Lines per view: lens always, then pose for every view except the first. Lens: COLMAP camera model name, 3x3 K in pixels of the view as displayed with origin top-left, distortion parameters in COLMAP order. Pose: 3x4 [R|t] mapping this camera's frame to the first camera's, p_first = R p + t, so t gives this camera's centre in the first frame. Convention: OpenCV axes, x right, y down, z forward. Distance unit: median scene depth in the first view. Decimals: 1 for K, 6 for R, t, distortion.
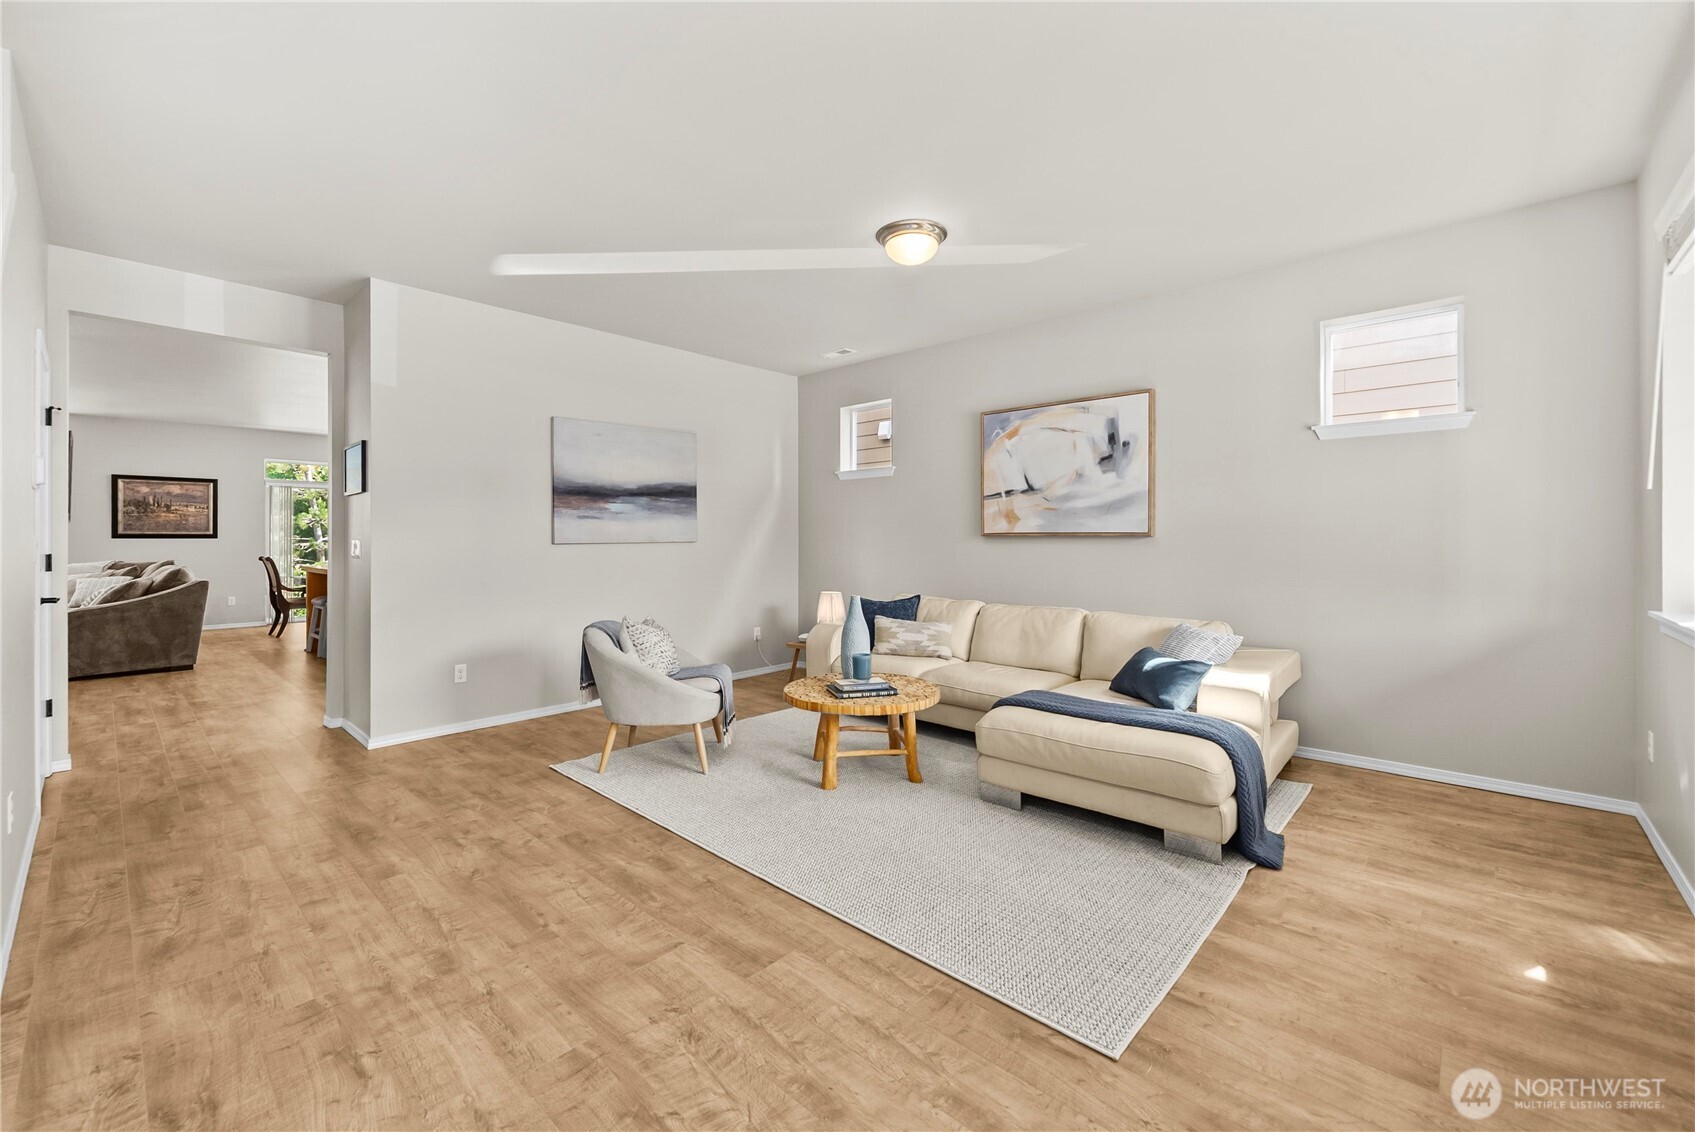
lens RADIAL K [[690.0, 0, 842.7], [0, 690.0, 540.0], [0, 0, 1]] dist [-0.000757, 0.000359]
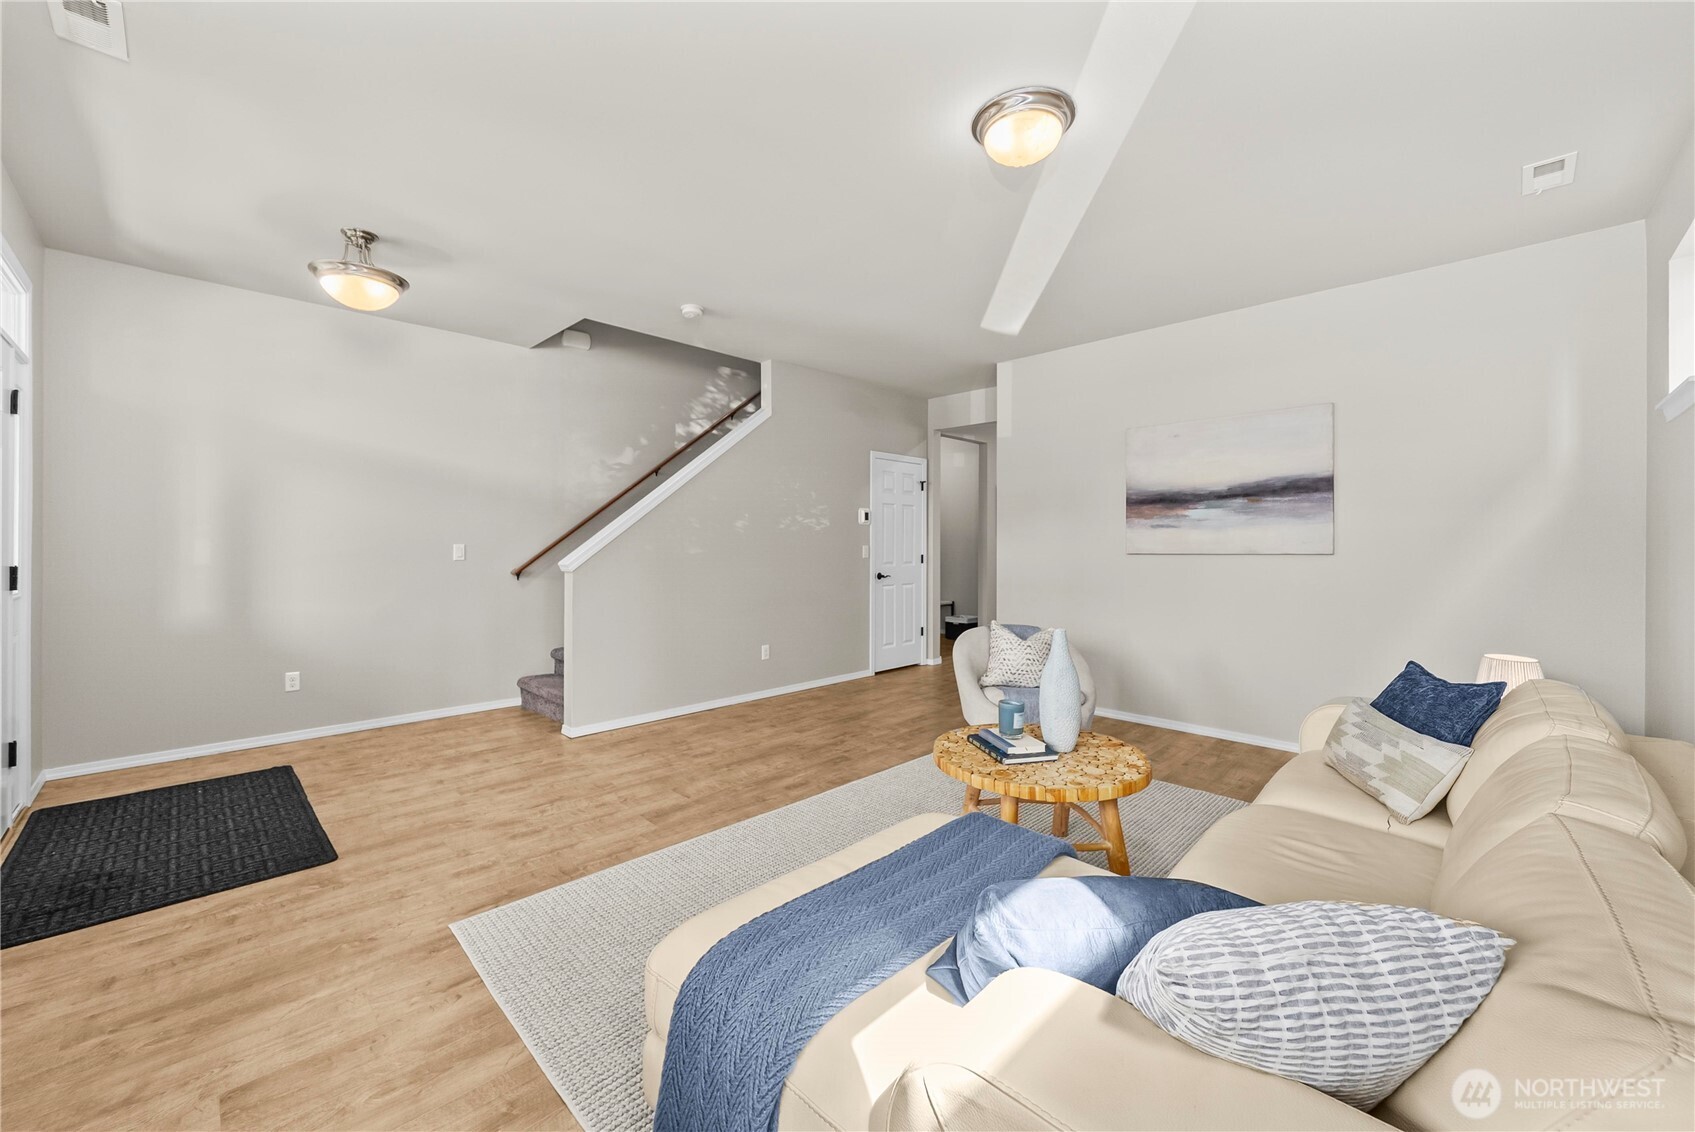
lens RADIAL K [[652.6, 0, 840.5], [0, 652.6, 545.8], [0, 0, 1]] dist [-0.002331, -0.000292]
pose [[-0.034849, 0.002347, -0.999390, 0.675794], [-0.002892, 0.999993, 0.002449, -0.008758], [0.999388, 0.002975, -0.034842, 0.735726]]
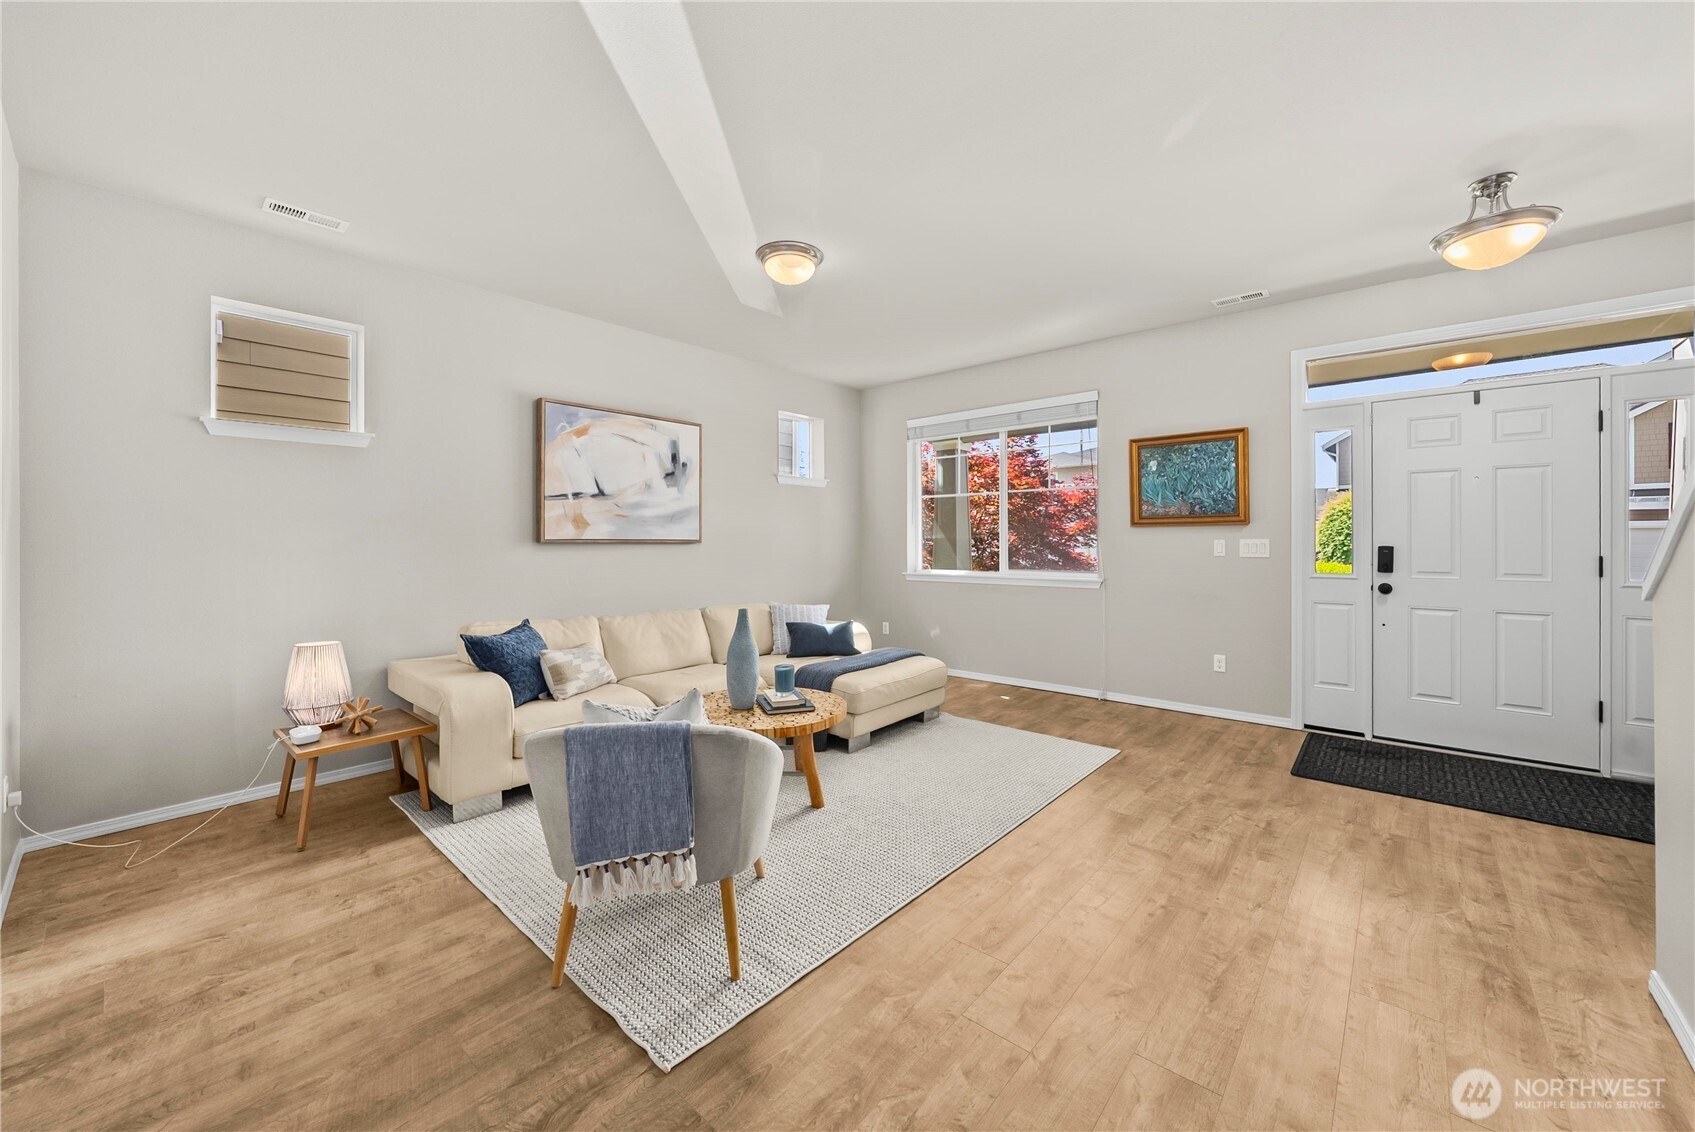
lens RADIAL K [[646.6, 0, 847.6], [0, 646.6, 537.7], [0, 0, 1]] dist [-0.001778, -0.000023]
pose [[-0.033684, 0.007709, 0.999403, -0.777462], [0.003701, 0.999964, -0.007589, -0.005284], [-0.999426, 0.003444, -0.033711, 0.831680]]
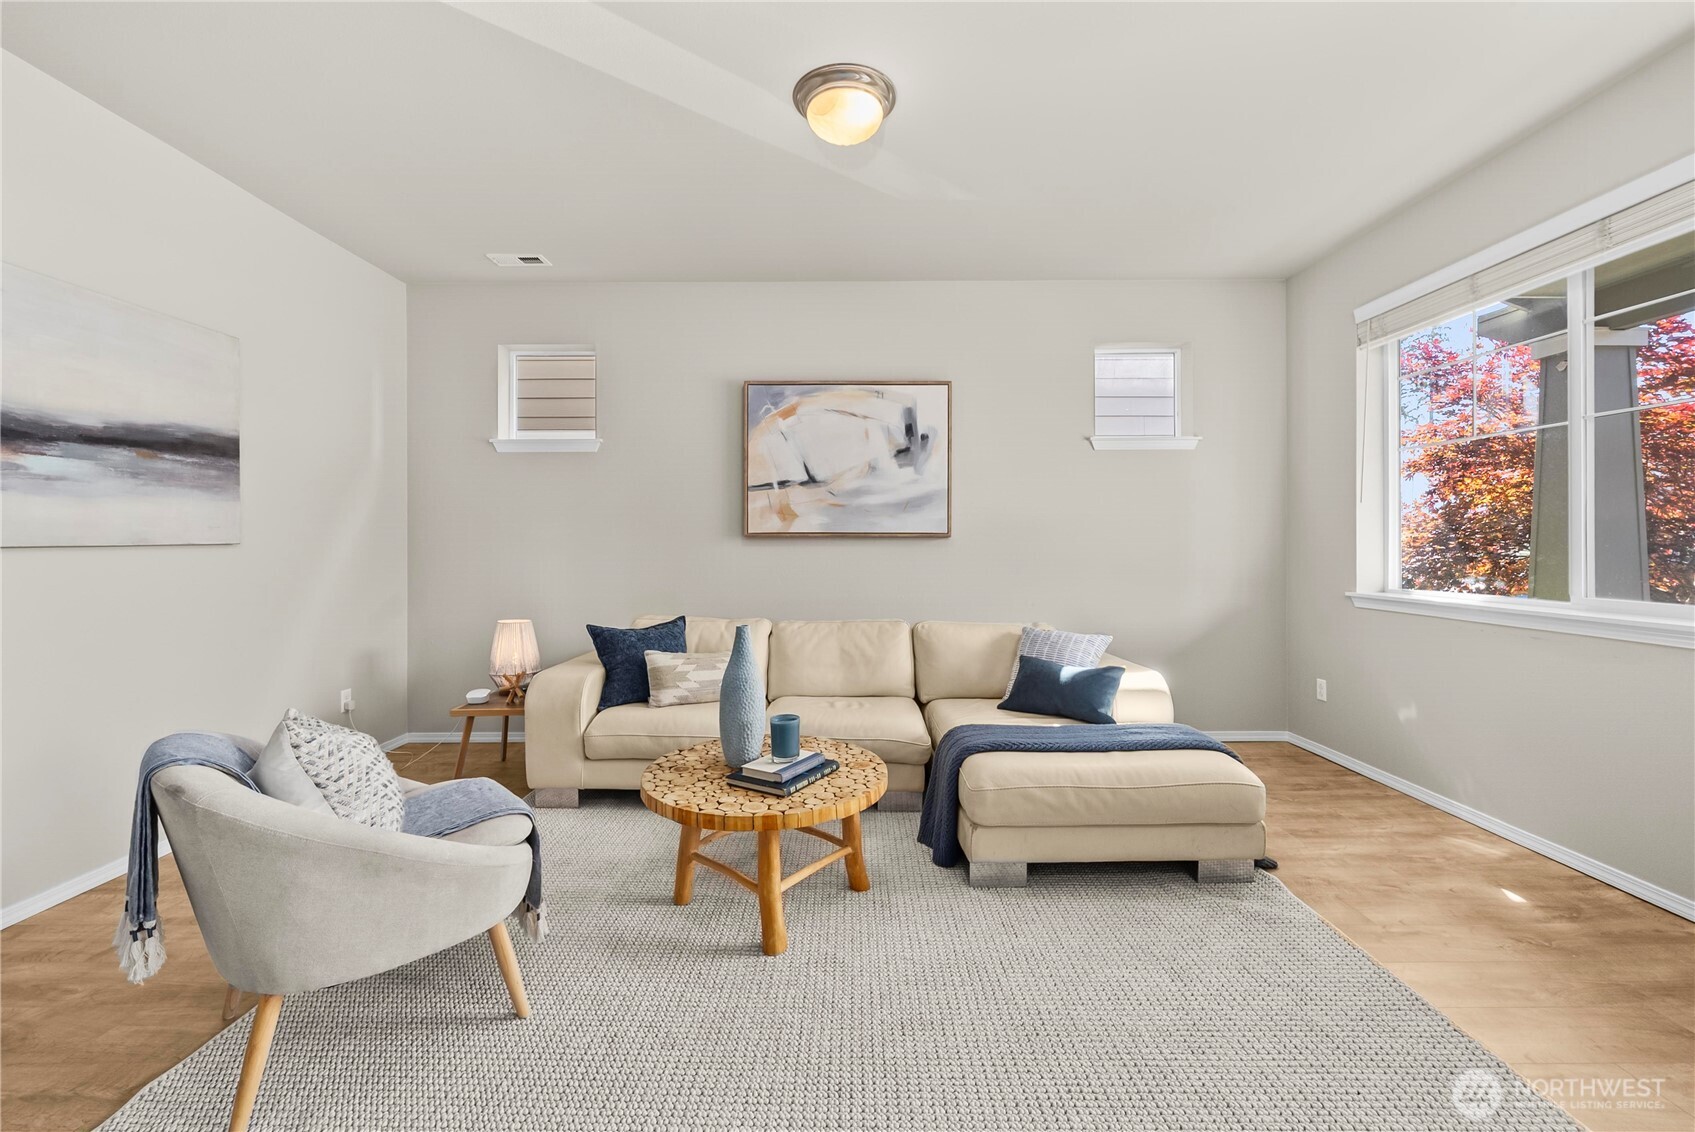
lens RADIAL K [[690.0, 0, 842.7], [0, 690.0, 540.0], [0, 0, 1]] dist [-0.000757, 0.000359]
pose [[0.736426, 0.002998, 0.676512, -0.324675], [0.000574, 0.999987, -0.005056, 0.003438], [-0.676518, 0.004112, 0.736414, 0.431862]]
